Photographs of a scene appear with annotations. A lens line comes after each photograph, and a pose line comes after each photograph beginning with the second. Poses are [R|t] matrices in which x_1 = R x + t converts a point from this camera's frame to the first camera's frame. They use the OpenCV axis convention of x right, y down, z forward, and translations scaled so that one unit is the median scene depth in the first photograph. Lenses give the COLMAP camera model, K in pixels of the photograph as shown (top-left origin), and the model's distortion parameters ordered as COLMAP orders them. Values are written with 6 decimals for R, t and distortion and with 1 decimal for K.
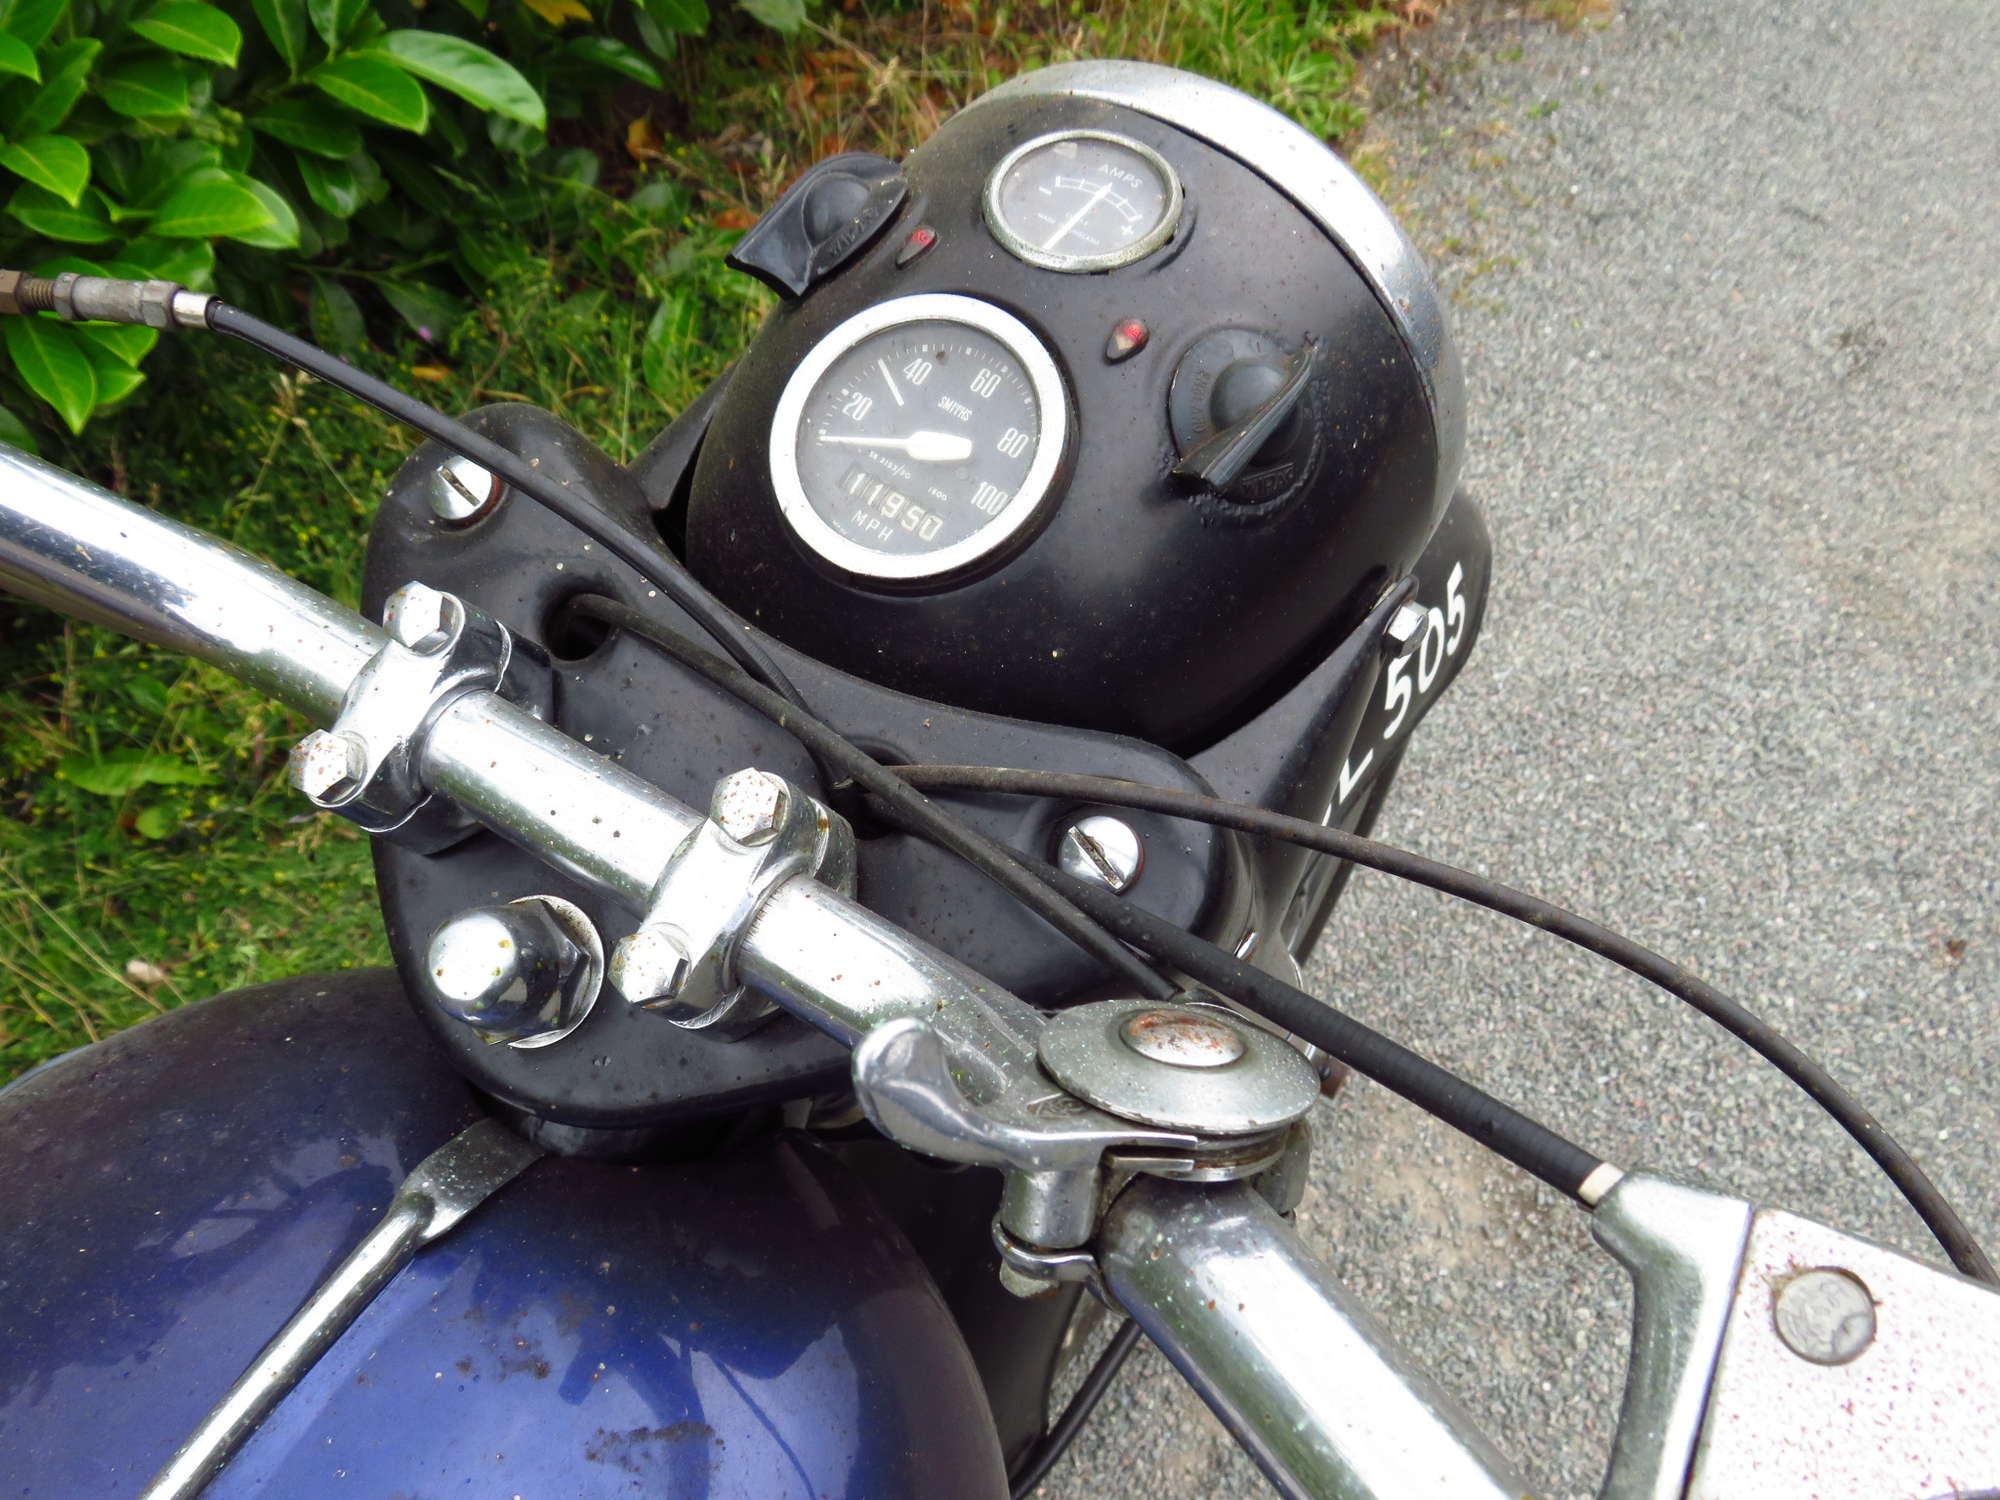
lens RADIAL K [[1695.3, 0, 1000.0], [0, 1695.3, 750.0], [0, 0, 1]] dist [-0.050902, 0.029069]
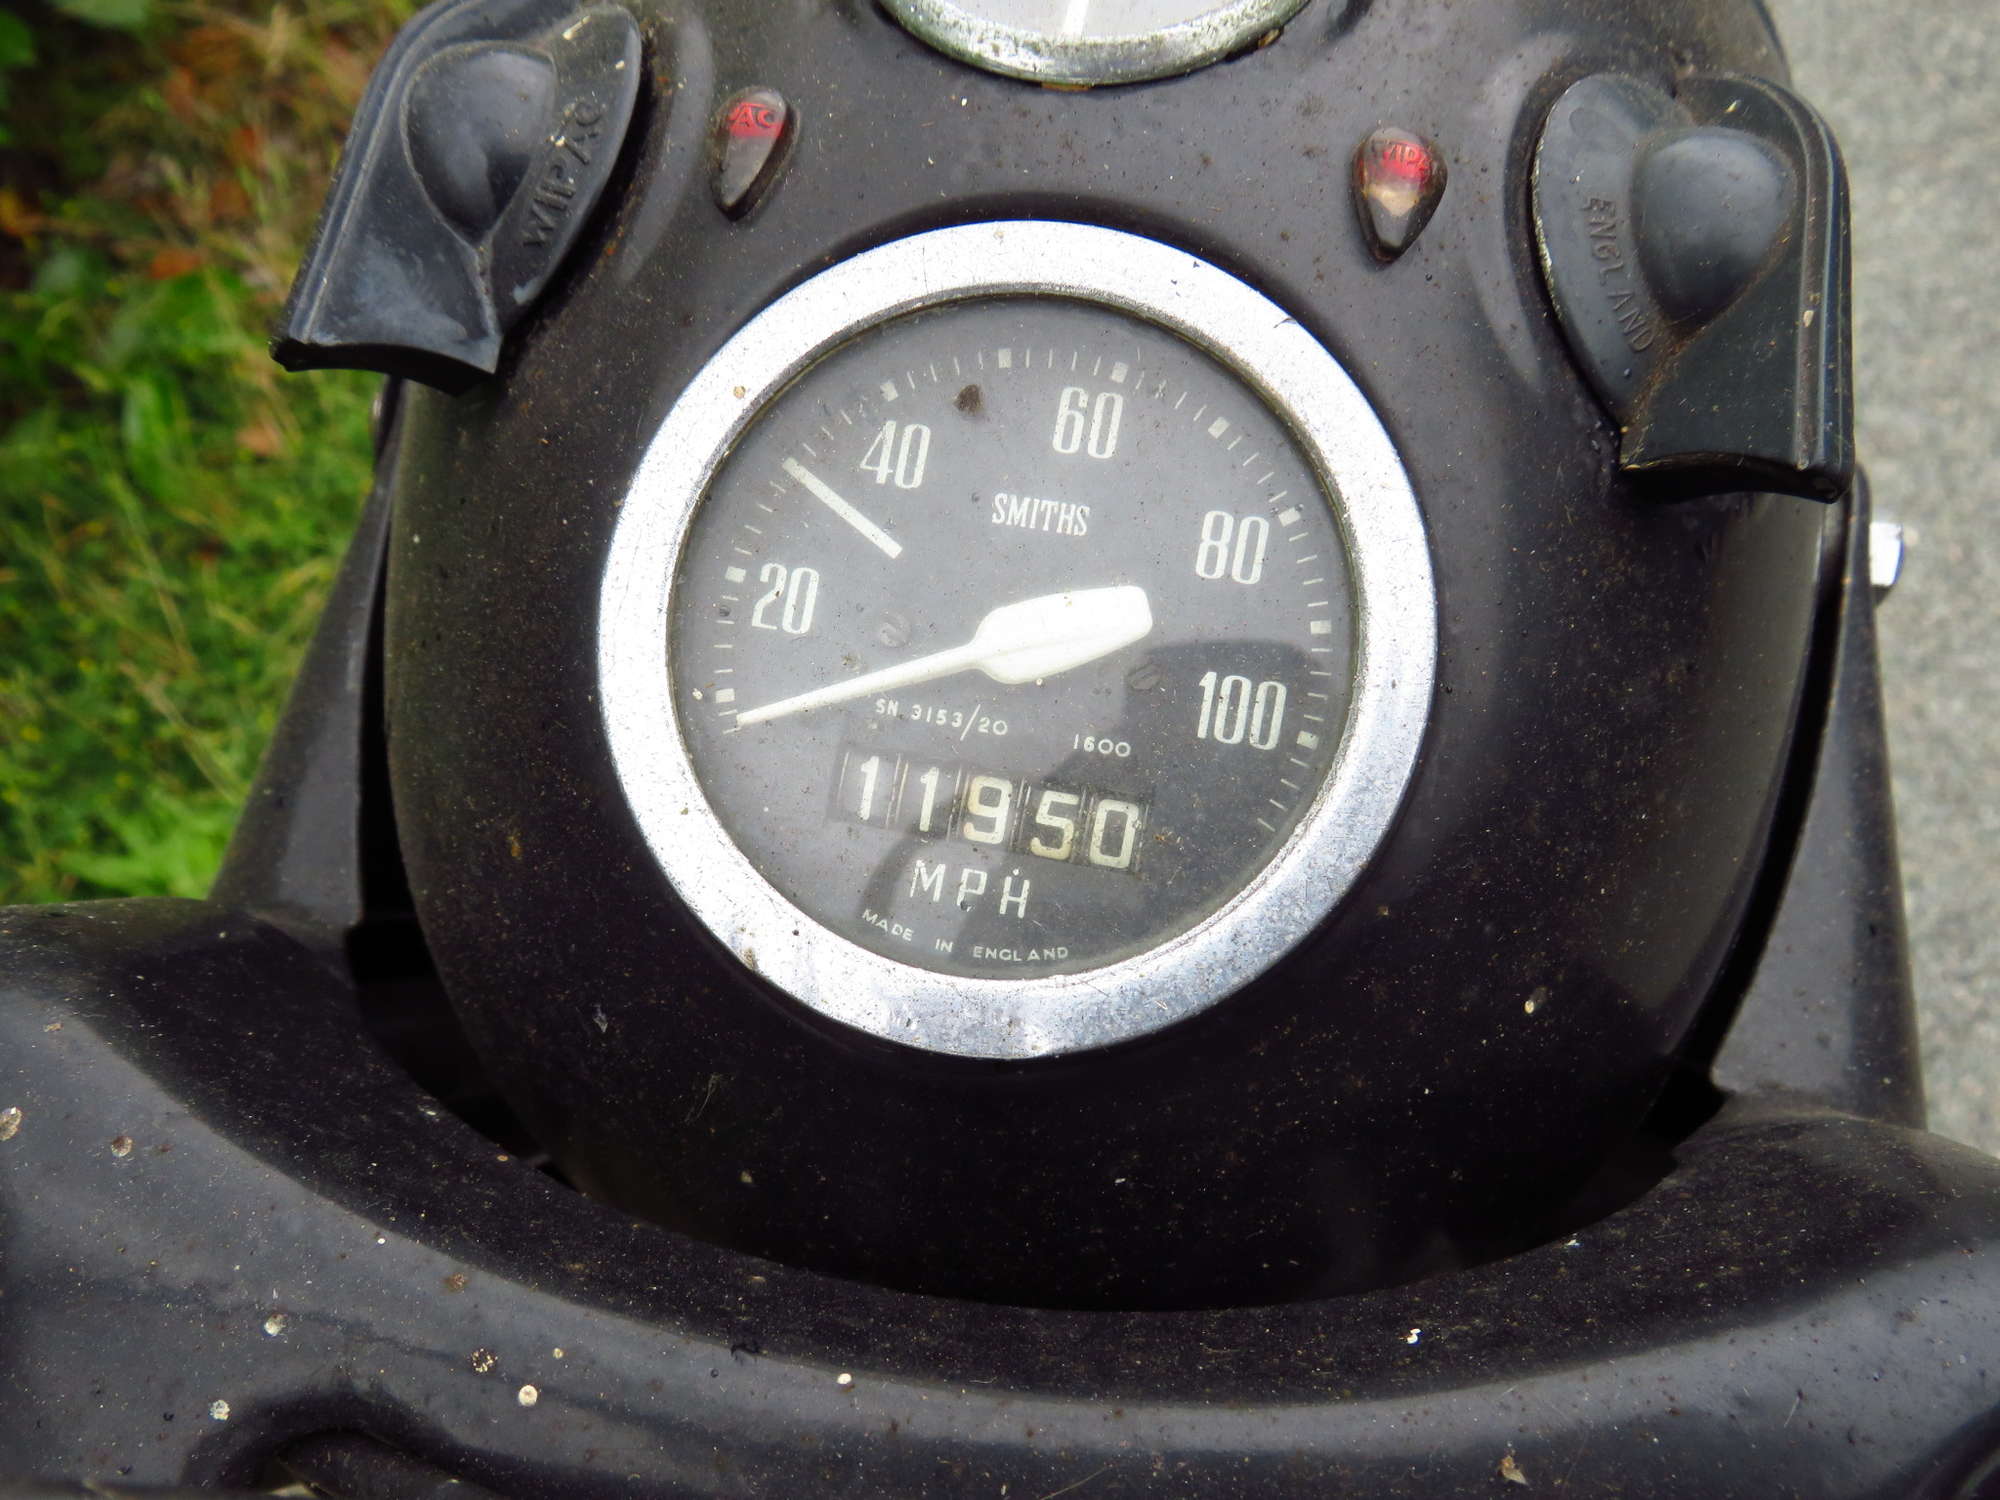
lens RADIAL K [[1695.3, 0, 1000.0], [0, 1695.3, 750.0], [0, 0, 1]] dist [-0.050902, 0.029069]
pose [[0.903076, -0.395626, 0.167133, -0.112551], [0.381105, 0.917615, 0.112878, -0.187854], [-0.198021, -0.038242, 0.979451, 0.588702]]
